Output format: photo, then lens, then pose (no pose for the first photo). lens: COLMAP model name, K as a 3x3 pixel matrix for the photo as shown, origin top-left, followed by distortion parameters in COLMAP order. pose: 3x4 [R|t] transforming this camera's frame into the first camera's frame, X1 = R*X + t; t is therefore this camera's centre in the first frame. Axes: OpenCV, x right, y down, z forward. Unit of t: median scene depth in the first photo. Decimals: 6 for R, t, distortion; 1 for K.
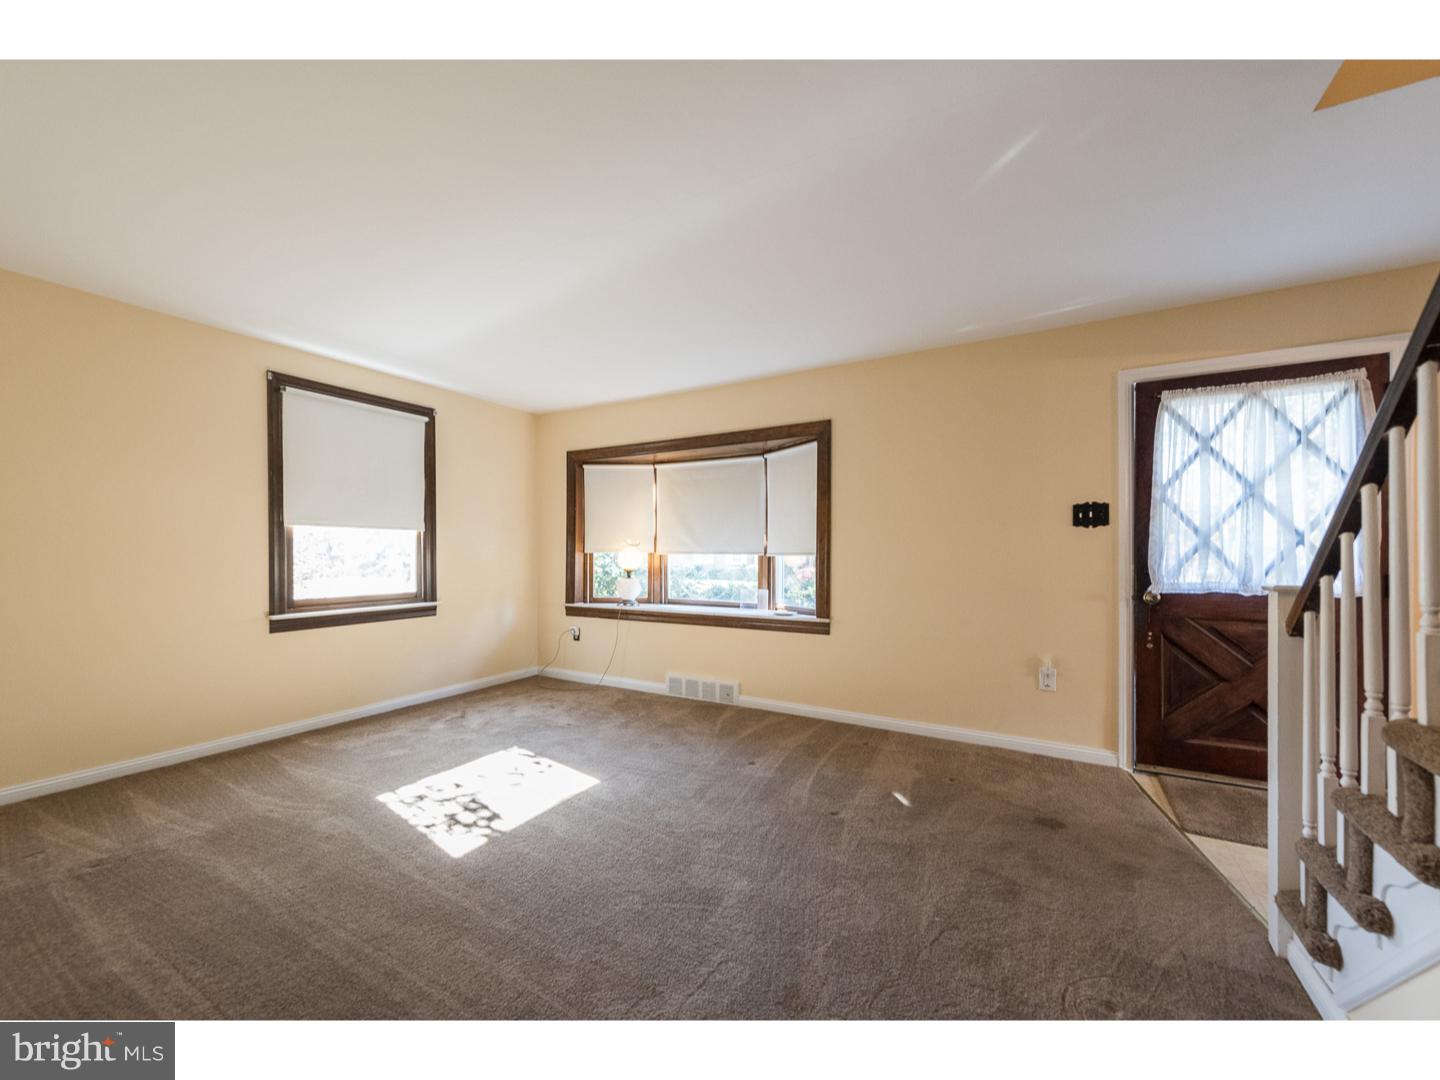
lens RADIAL K [[561.0, 0, 720.0], [0, 561.0, 540.0], [0, 0, 1]] dist [0.015003, -0.007291]
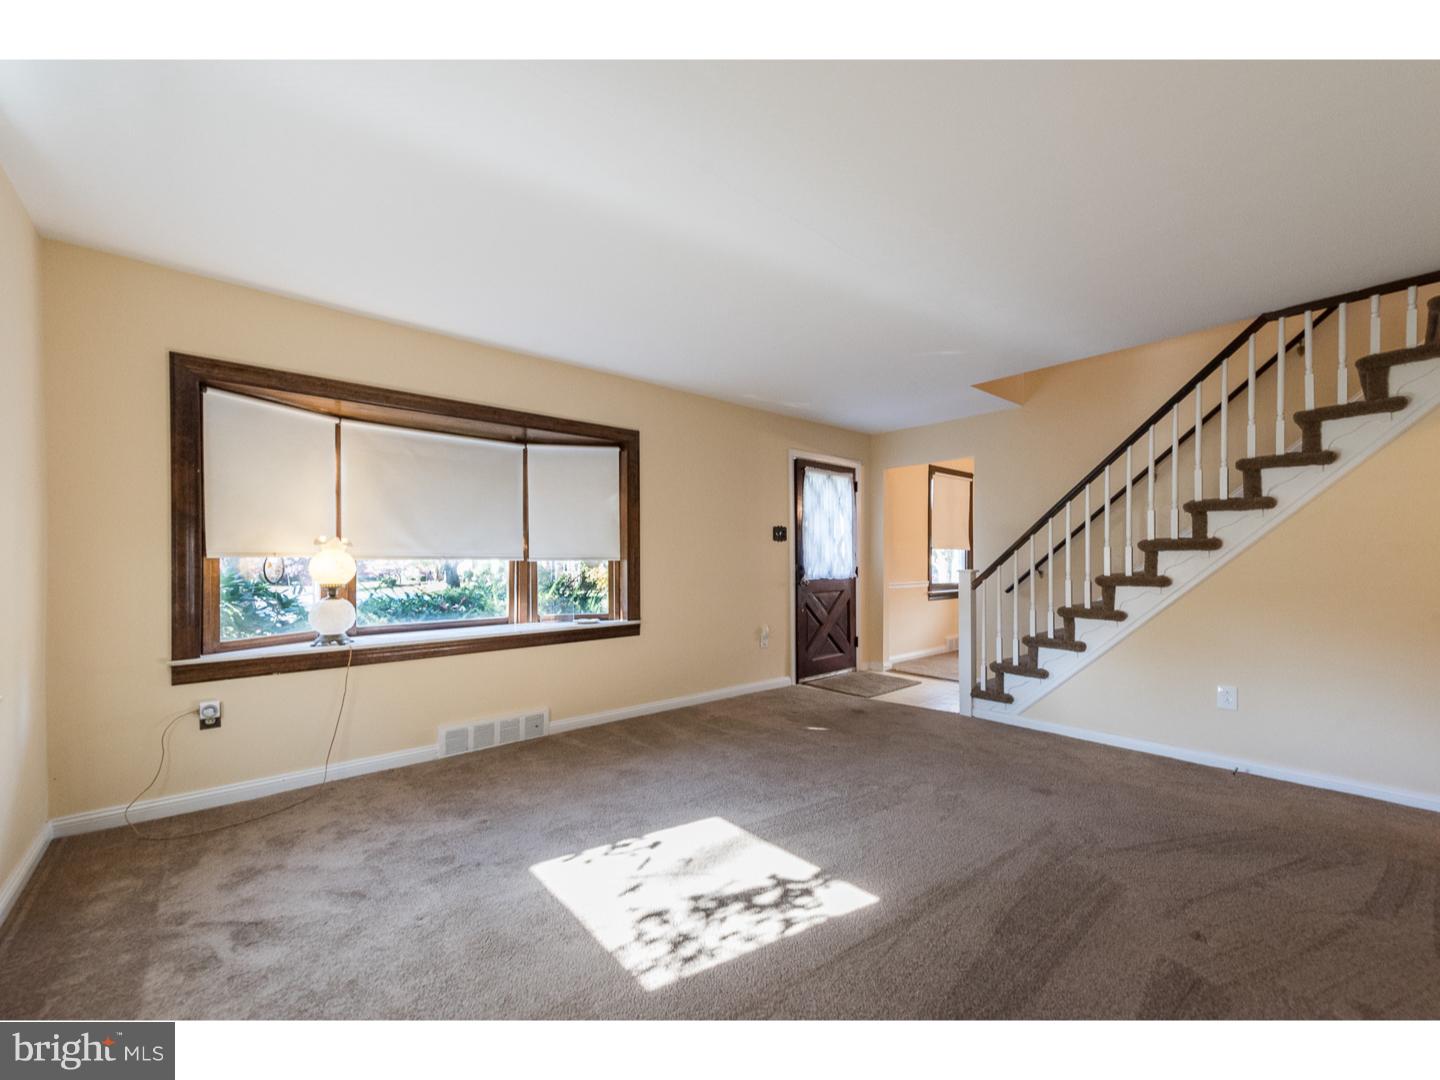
lens RADIAL K [[561.0, 0, 720.0], [0, 561.0, 540.0], [0, 0, 1]] dist [0.015003, -0.007291]
pose [[0.348083, 0.030794, 0.936958, -0.745955], [-0.018568, 0.999491, -0.025951, 0.015418], [-0.937280, -0.008364, 0.348478, 0.493441]]
